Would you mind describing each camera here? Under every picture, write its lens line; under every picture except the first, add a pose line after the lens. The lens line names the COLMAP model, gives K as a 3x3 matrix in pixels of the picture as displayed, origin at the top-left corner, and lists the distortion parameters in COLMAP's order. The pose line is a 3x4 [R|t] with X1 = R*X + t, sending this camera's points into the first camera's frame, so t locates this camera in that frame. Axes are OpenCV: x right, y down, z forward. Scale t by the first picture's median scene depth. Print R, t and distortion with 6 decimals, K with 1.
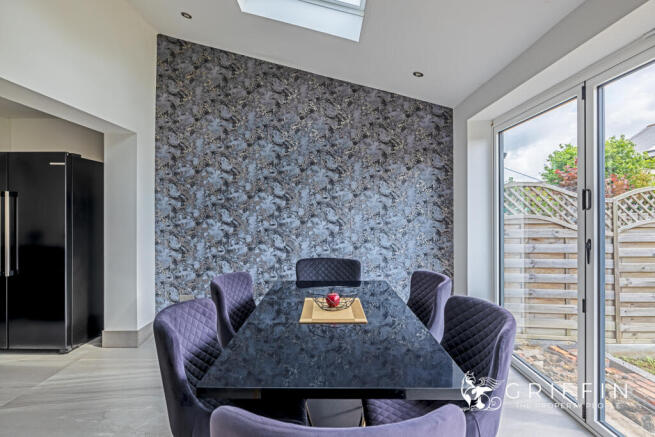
lens RADIAL K [[366.5, 0, 324.3], [0, 366.5, 212.0], [0, 0, 1]] dist [0.006371, -0.003461]
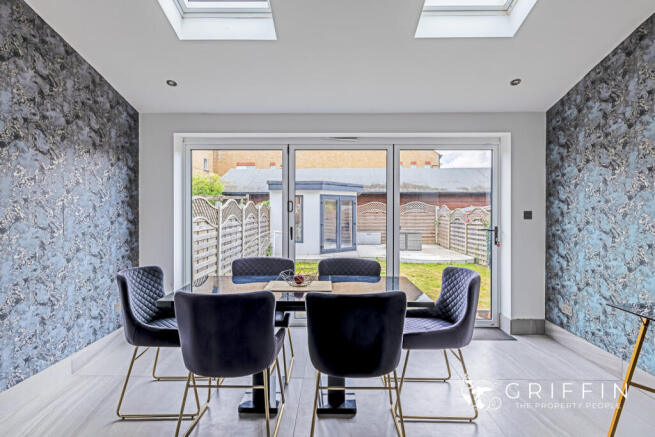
lens RADIAL K [[359.7, 0, 331.9], [0, 359.7, 207.9], [0, 0, 1]] dist [0.003838, -0.000775]
pose [[-0.020381, 0.009035, 0.999751, -0.667001], [0.000030, 0.999959, -0.009036, -0.003724], [-0.999792, -0.000154, -0.020381, 0.468728]]
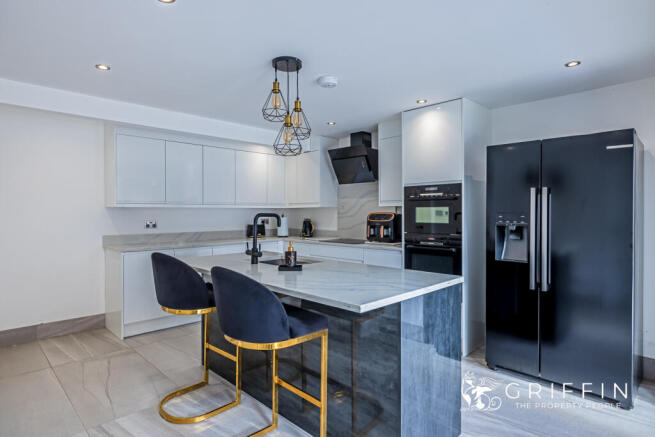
lens RADIAL K [[366.5, 0, 326.2], [0, 366.5, 214.6], [0, 0, 1]] dist [0.006371, -0.003461]
pose [[0.715482, 0.006361, -0.698602, -0.559722], [-0.000489, 0.999963, 0.008605, -0.002007], [0.698631, -0.005814, 0.715459, 0.066372]]
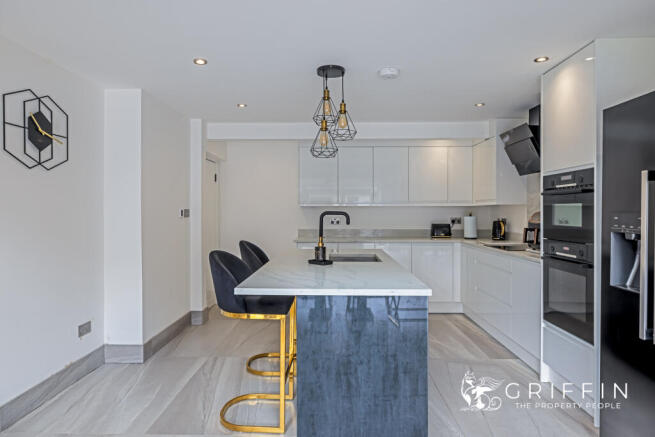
lens RADIAL K [[406.1, 0, 329.4], [0, 406.1, 213.4], [0, 0, 1]] dist [0.029854, 0.001469]
pose [[0.009151, 0.009462, -0.999913, -0.284813], [0.000391, 0.999955, 0.009466, -0.002706], [0.999958, -0.000478, 0.009147, 0.490315]]
